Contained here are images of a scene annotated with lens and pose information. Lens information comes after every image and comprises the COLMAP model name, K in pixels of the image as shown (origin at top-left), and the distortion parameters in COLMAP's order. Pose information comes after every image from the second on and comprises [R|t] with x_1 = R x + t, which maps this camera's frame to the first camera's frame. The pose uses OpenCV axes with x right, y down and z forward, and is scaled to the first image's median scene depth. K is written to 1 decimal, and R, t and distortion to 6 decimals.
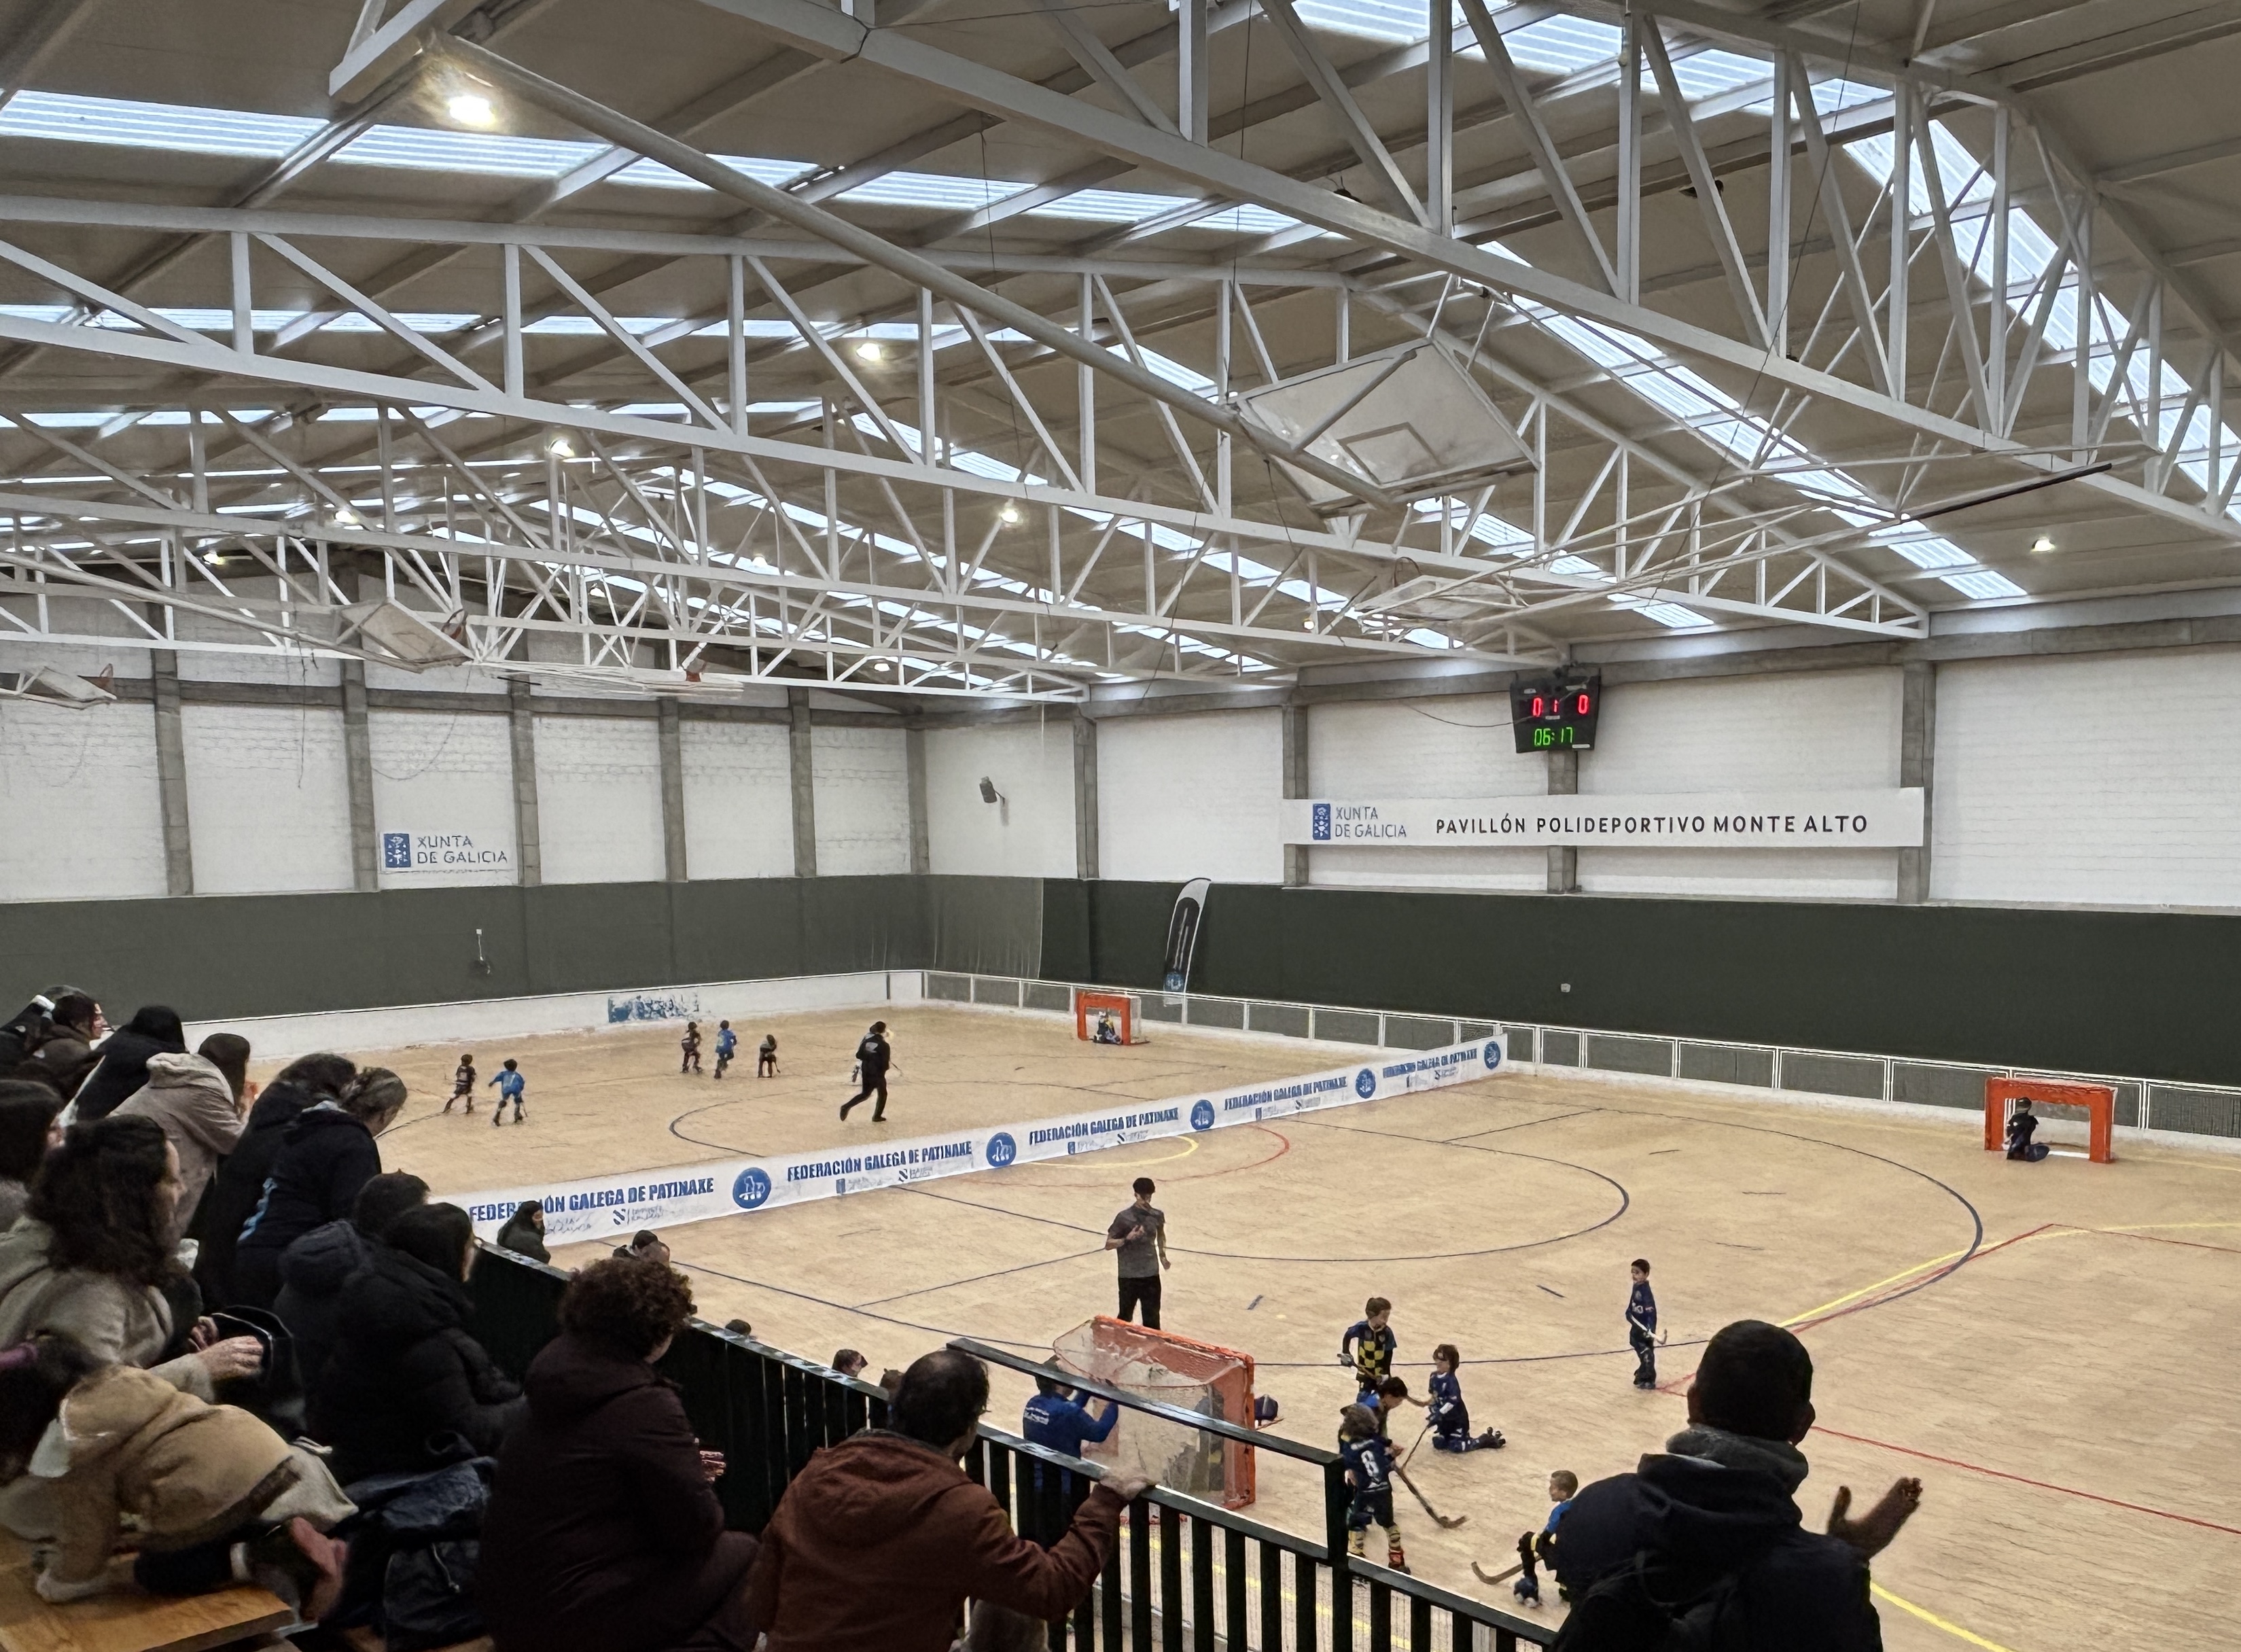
lens RADIAL K [[1798.9, 0, 1371.4], [0, 1798.9, 1024.9], [0, 0, 1]] dist [0.076706, -0.107636]
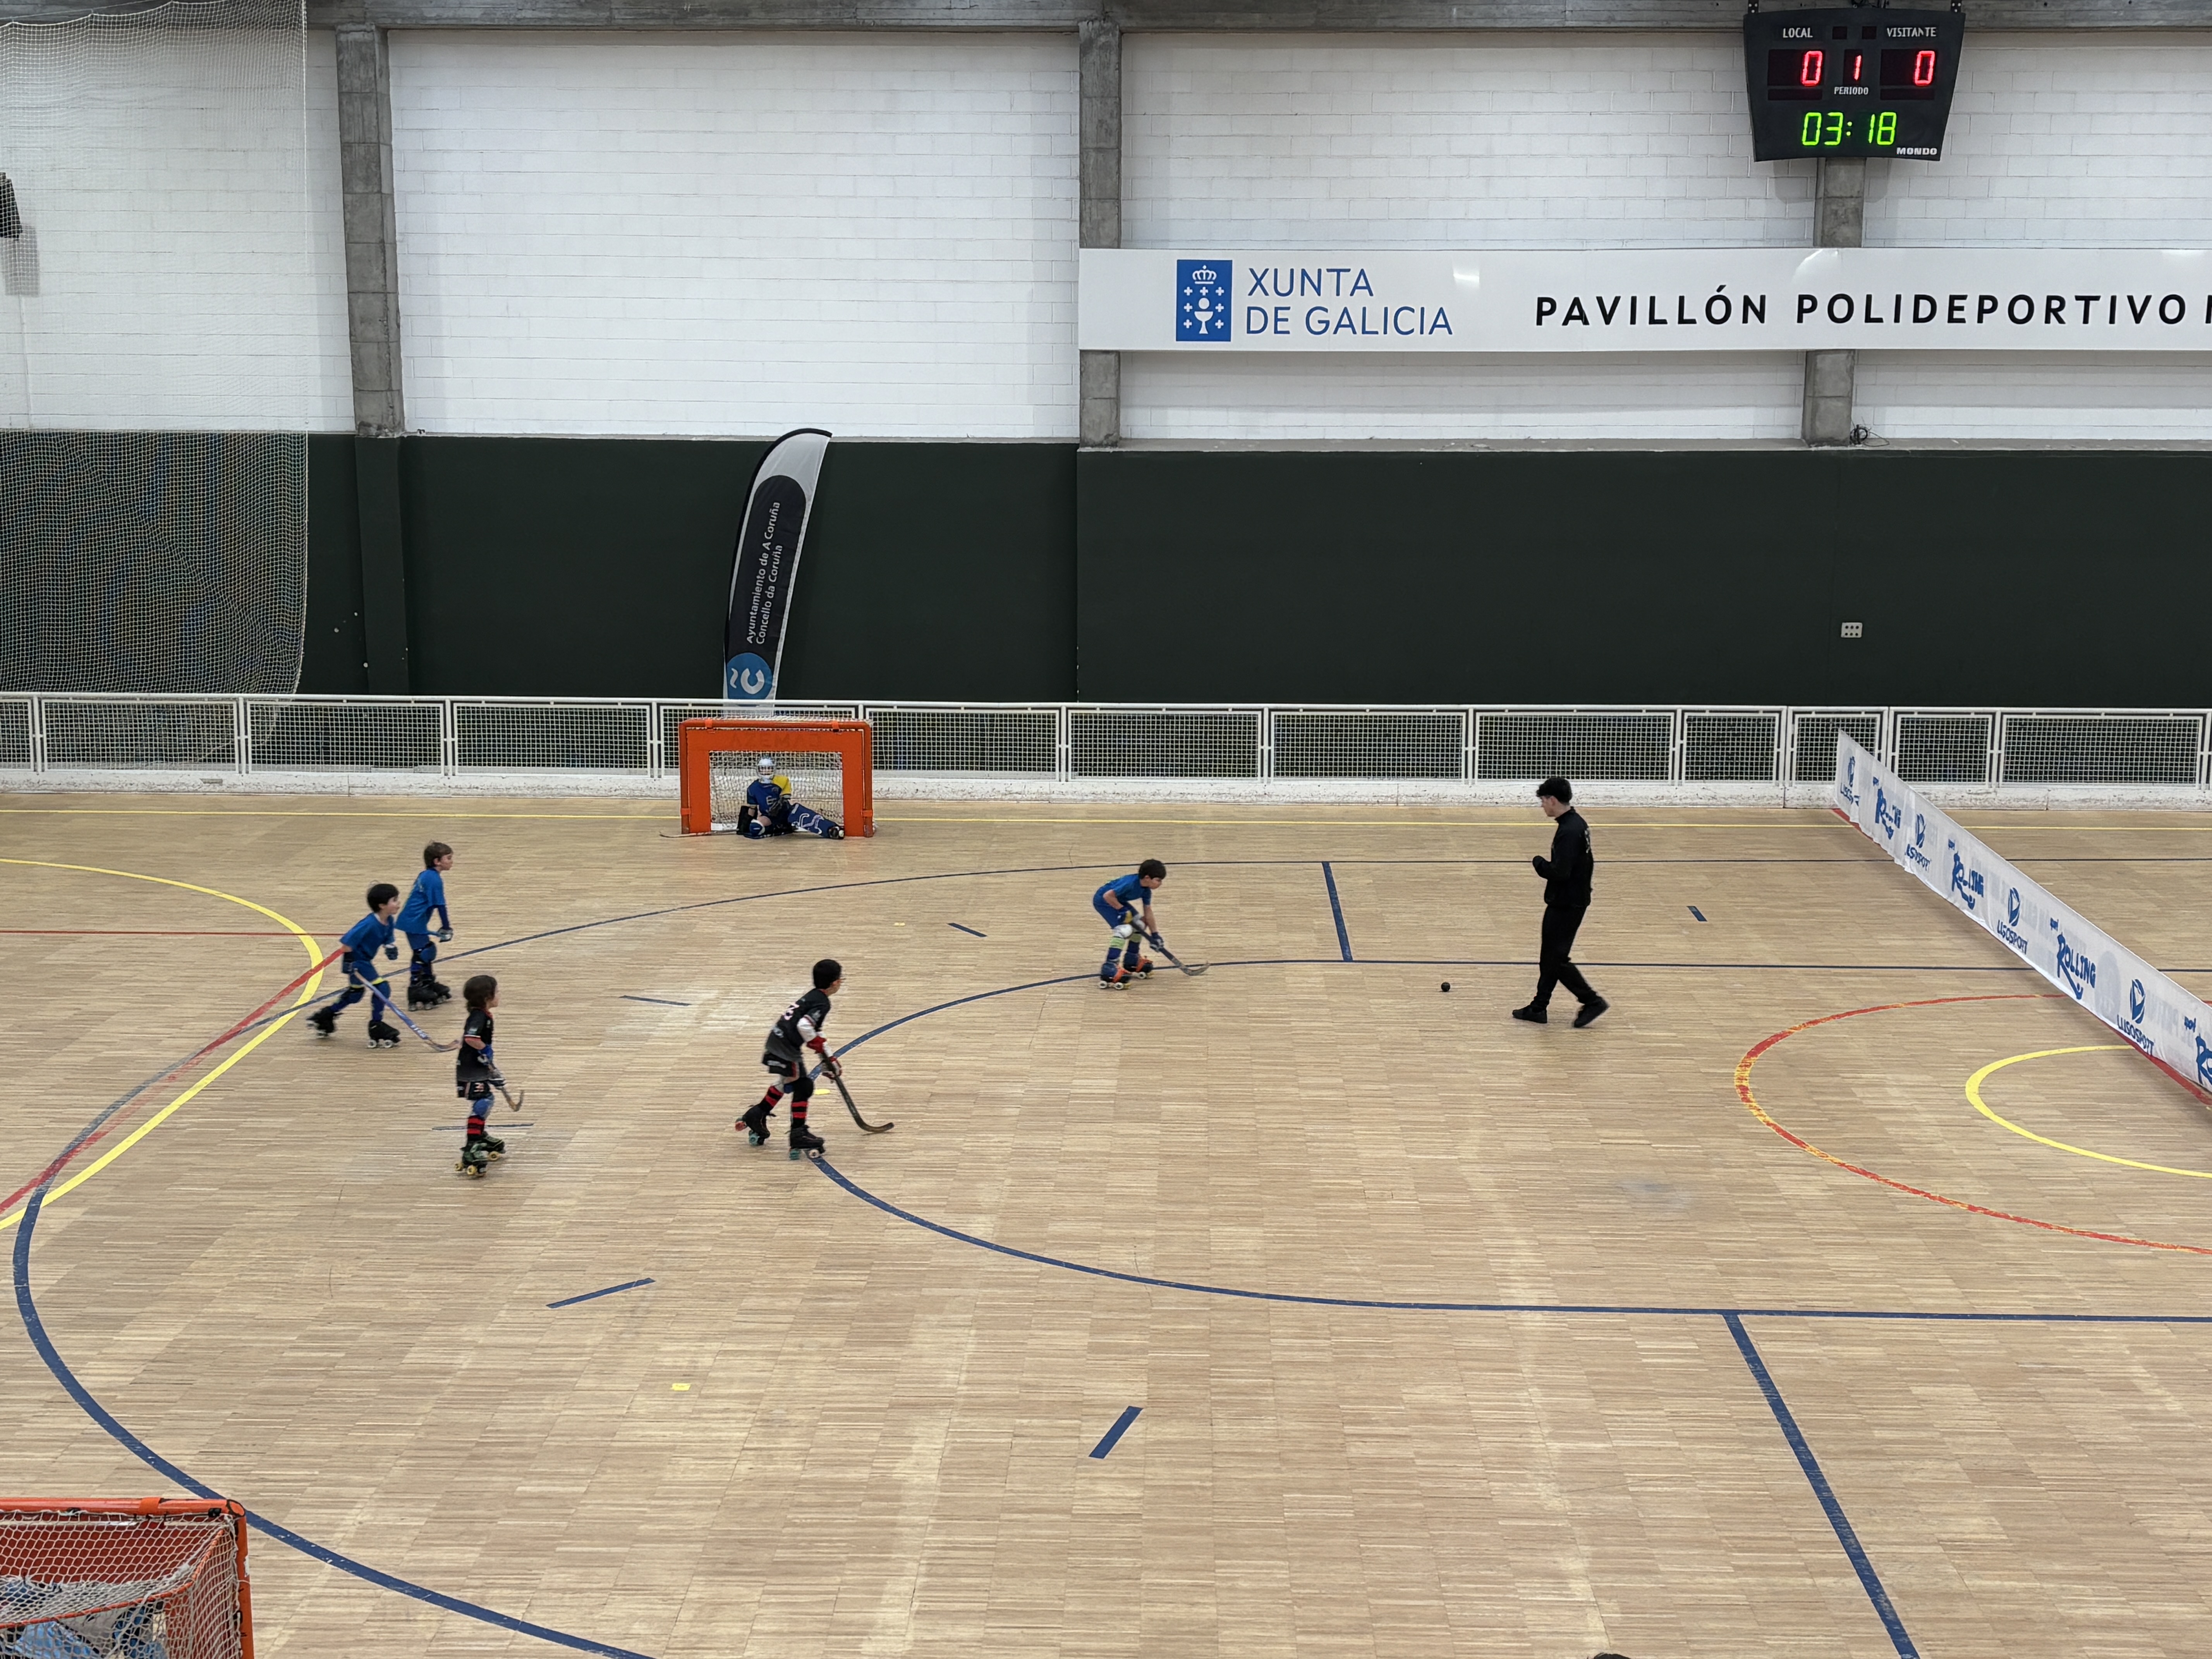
lens RADIAL K [[2750.6, 0, 1133.4], [0, 2750.6, 855.2], [0, 0, 1]] dist [0.196220, -0.632084]
pose [[0.755281, -0.118514, 0.644596, -0.531275], [0.065057, 0.992215, 0.106198, -0.051153], [-0.652164, -0.038273, 0.757111, 0.496929]]
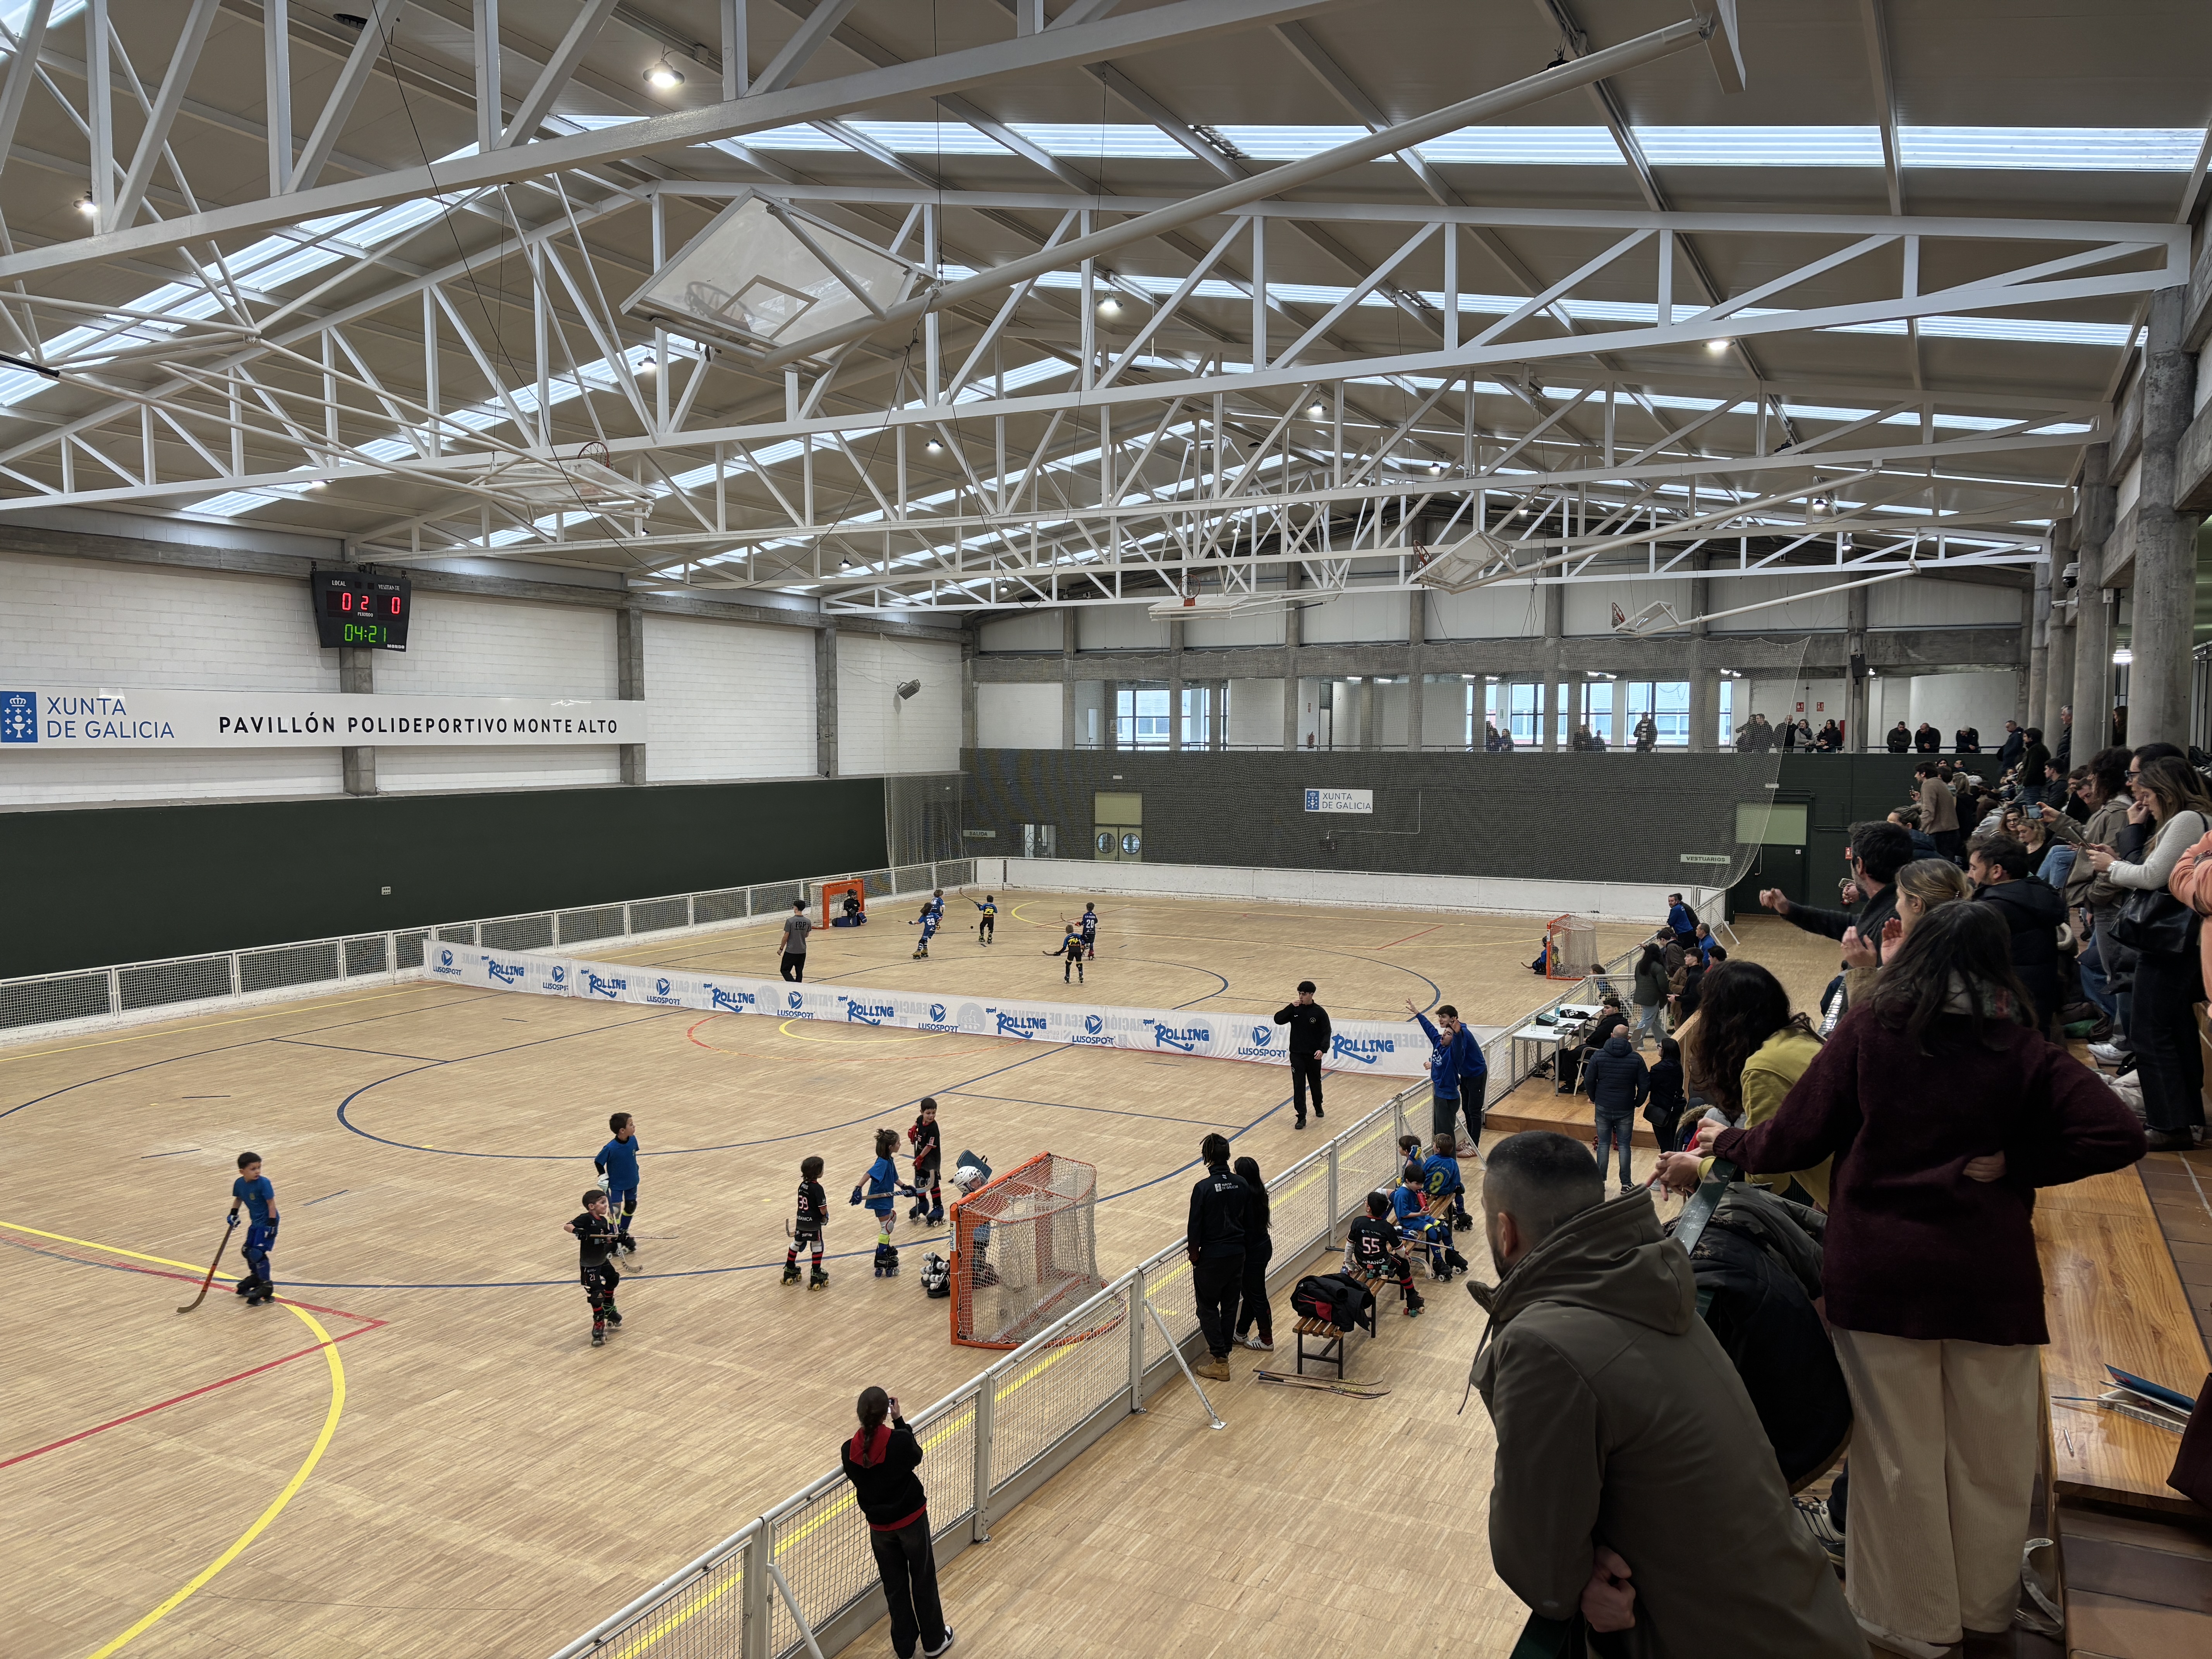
lens RADIAL K [[1646.4, 0, 1091.7], [0, 1646.4, 845.5], [0, 0, 1]] dist [0.066567, -0.062395]
pose [[-0.246314, -0.061112, 0.967261, -0.803443], [0.109987, 0.989800, 0.090544, -0.079127], [-0.962929, 0.128688, -0.237080, 0.789773]]
